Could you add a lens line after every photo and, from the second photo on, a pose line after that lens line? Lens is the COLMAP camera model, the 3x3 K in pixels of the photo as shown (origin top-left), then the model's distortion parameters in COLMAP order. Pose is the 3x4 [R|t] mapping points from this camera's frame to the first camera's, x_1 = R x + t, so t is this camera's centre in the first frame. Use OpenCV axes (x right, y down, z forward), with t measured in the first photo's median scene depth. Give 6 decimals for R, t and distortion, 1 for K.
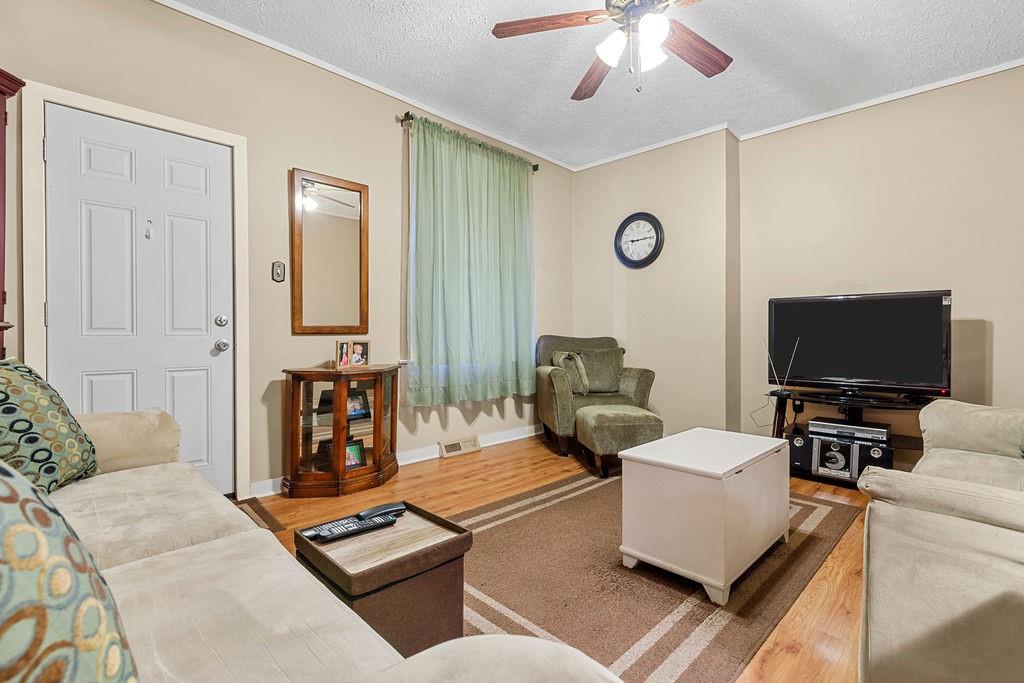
lens RADIAL K [[462.3, 0, 507.5], [0, 462.3, 340.9], [0, 0, 1]] dist [0.000313, -0.000140]
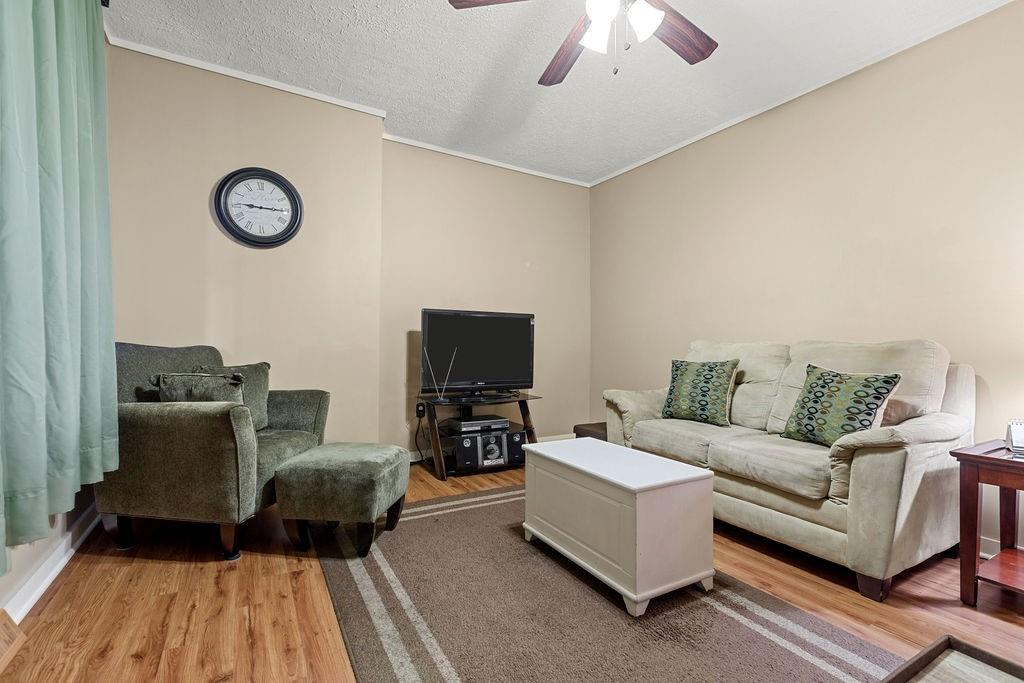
lens RADIAL K [[462.3, 0, 507.5], [0, 462.3, 340.9], [0, 0, 1]] dist [0.000313, -0.000140]
pose [[0.258152, 0.006920, 0.966080, -0.404169], [-0.001036, 0.999976, -0.006886, -0.015693], [-0.966104, 0.000777, 0.258153, 0.625840]]
